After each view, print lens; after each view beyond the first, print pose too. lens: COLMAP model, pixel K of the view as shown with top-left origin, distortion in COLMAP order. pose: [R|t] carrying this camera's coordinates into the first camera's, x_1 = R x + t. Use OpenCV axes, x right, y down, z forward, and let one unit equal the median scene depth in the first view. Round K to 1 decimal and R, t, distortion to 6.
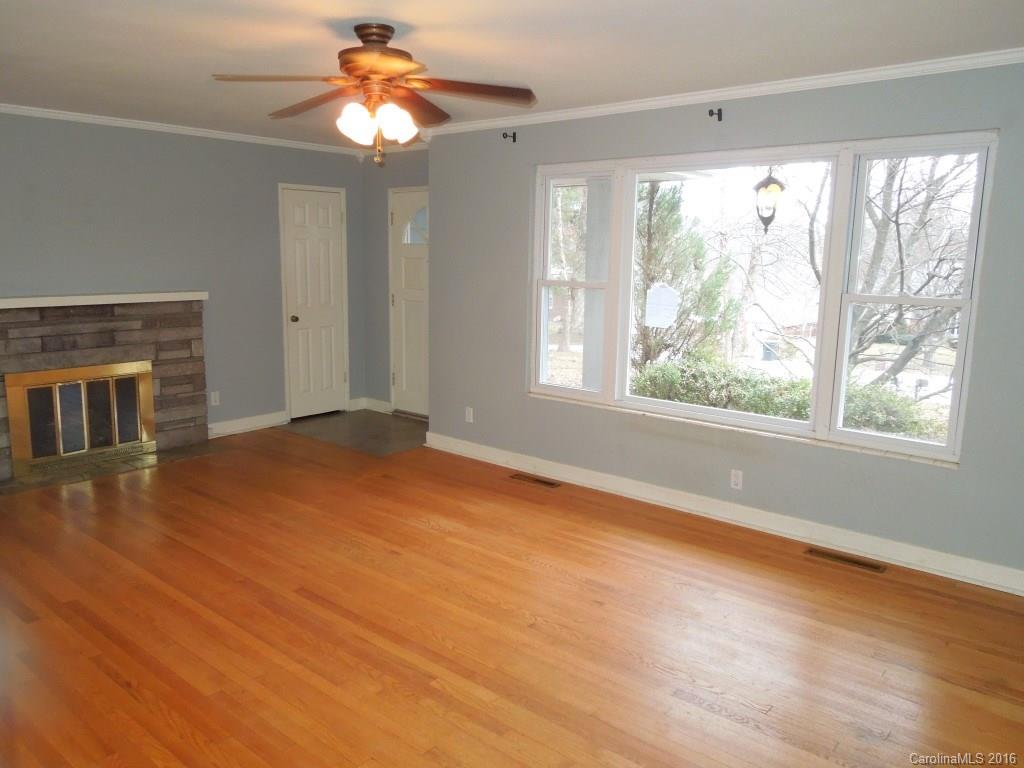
lens RADIAL K [[780.2, 0, 512.0], [0, 780.2, 384.0], [0, 0, 1]] dist [0.001309, 0.004903]
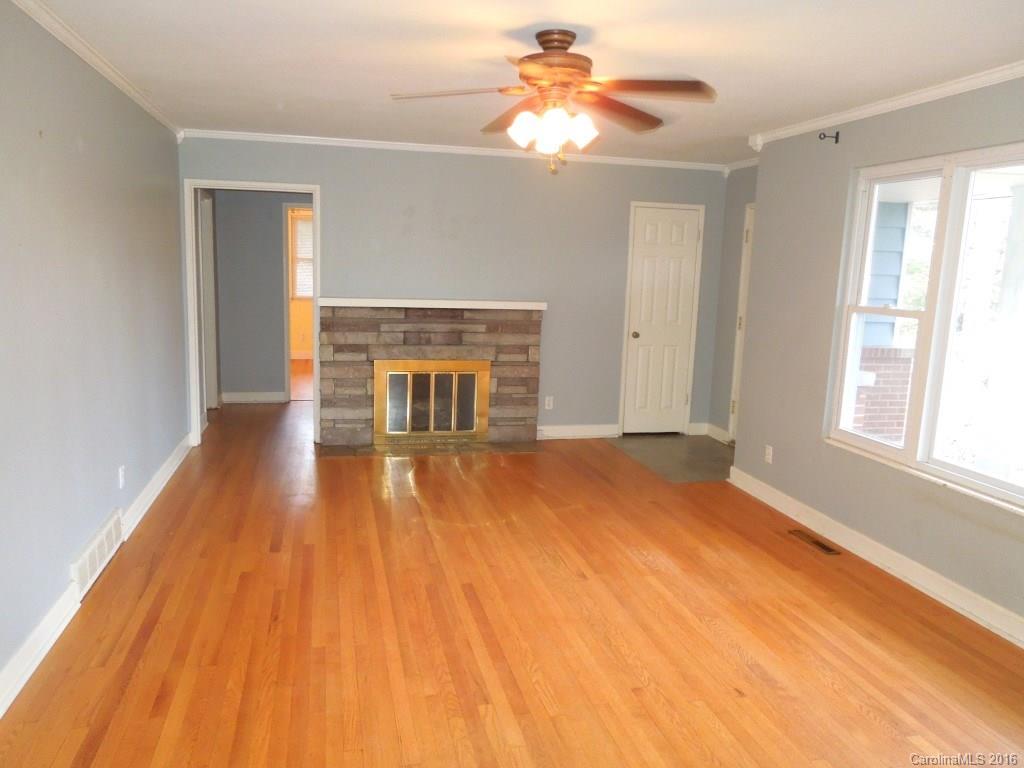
lens RADIAL K [[784.7, 0, 511.3], [0, 784.7, 373.7], [0, 0, 1]] dist [0.004245, 0.005785]
pose [[0.808129, 0.098029, -0.580790, 0.254501], [-0.124363, 0.992221, -0.005570, -0.010976], [0.575726, 0.076731, 0.814034, 0.120026]]
